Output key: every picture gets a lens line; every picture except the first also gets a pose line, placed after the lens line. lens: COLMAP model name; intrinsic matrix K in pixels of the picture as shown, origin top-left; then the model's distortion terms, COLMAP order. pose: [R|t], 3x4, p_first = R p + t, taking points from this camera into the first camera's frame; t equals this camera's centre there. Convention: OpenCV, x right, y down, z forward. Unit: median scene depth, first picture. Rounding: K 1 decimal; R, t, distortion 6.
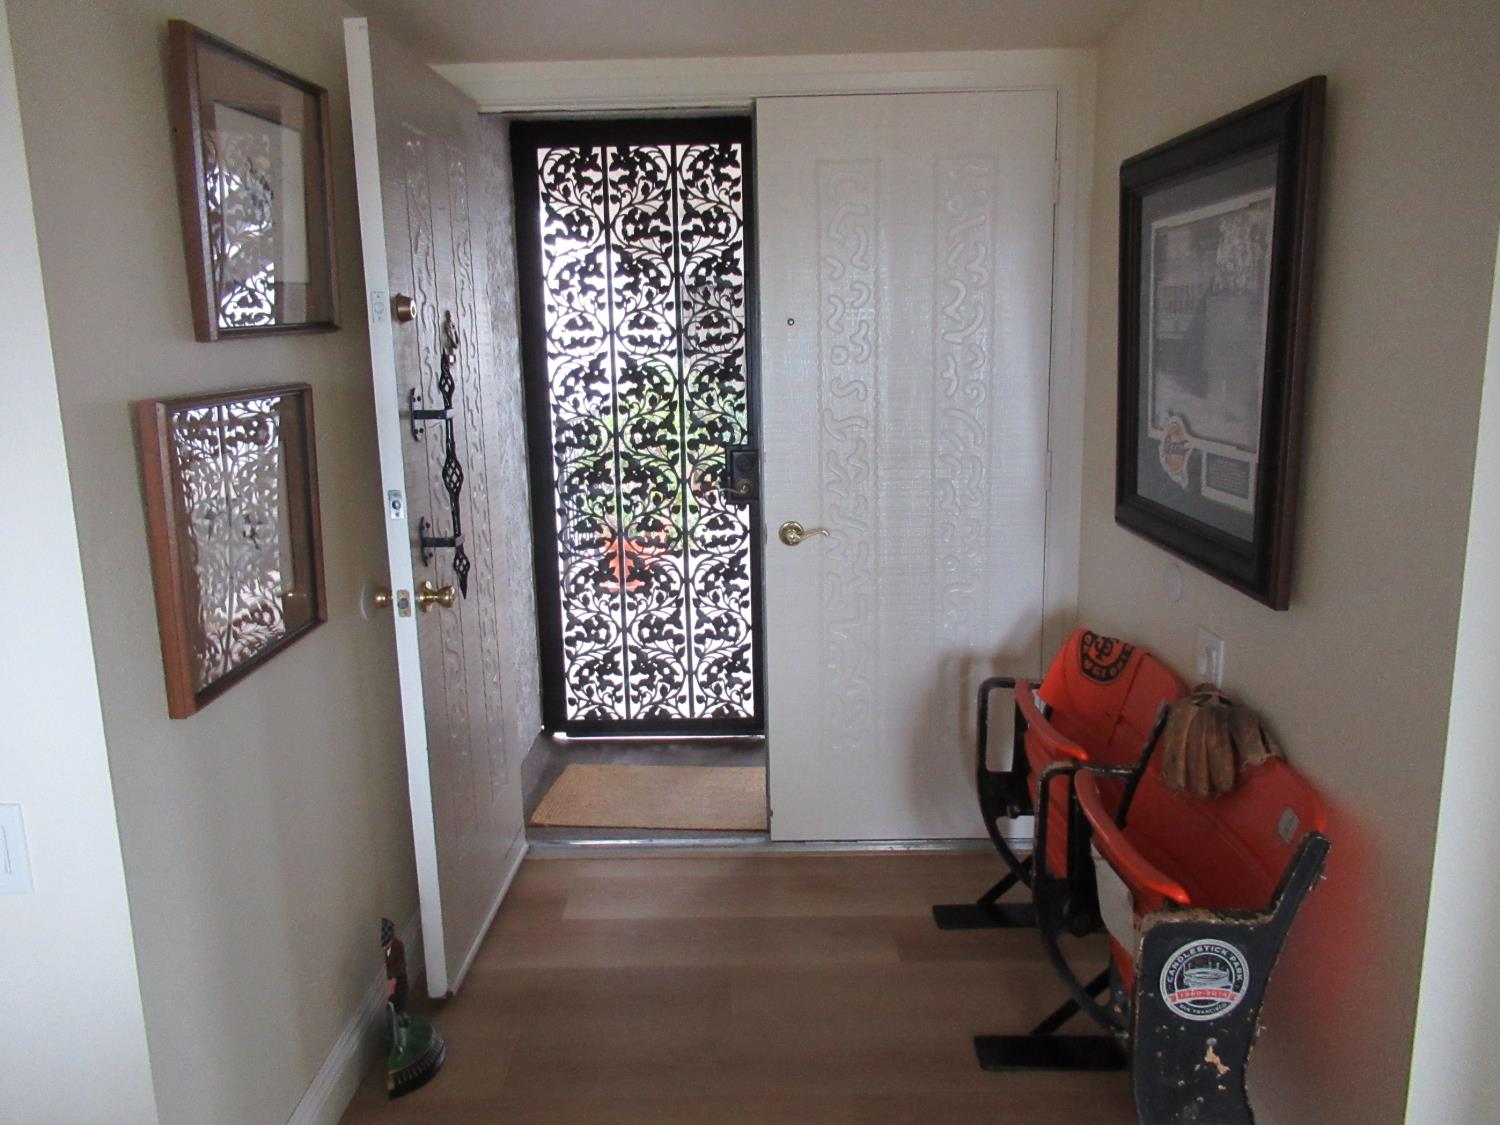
lens RADIAL K [[1123.5, 0, 742.0], [0, 1123.5, 564.0], [0, 0, 1]] dist [-0.007663, 0.000095]
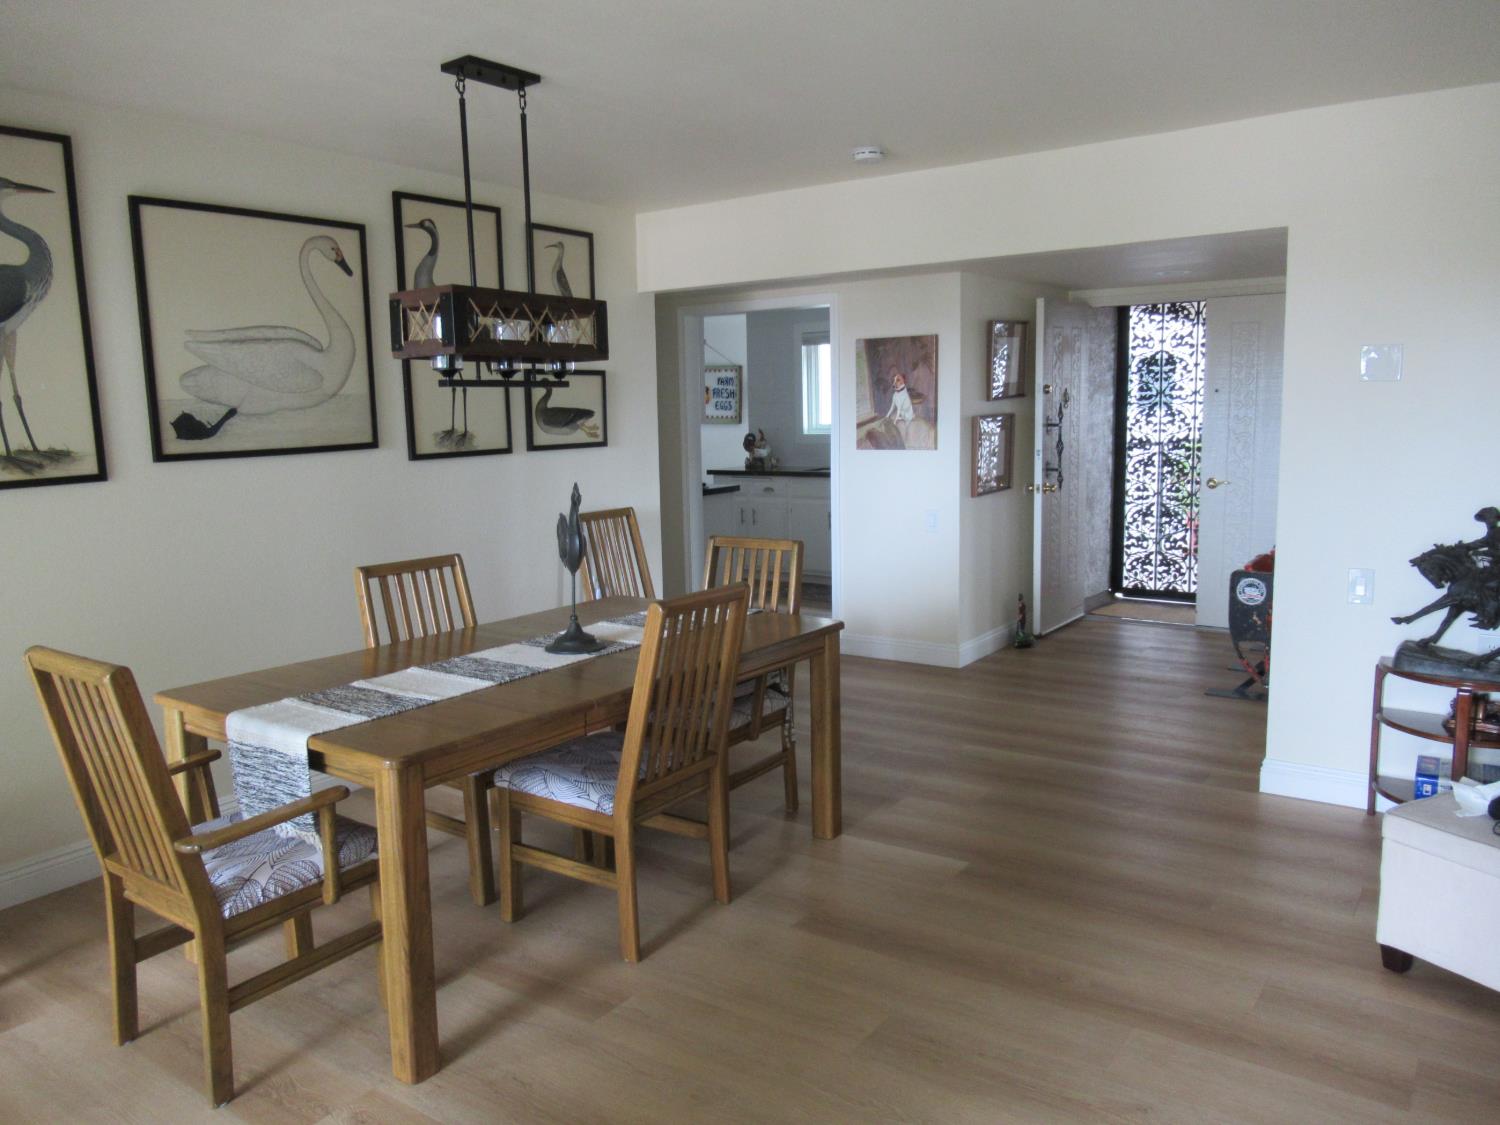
lens RADIAL K [[1123.5, 0, 742.0], [0, 1123.5, 564.0], [0, 0, 1]] dist [-0.007663, 0.000095]
pose [[0.823673, 0.084532, -0.560729, 0.445976], [-0.105316, 0.994427, -0.004789, 0.201098], [0.557200, 0.062999, 0.827985, -1.138537]]
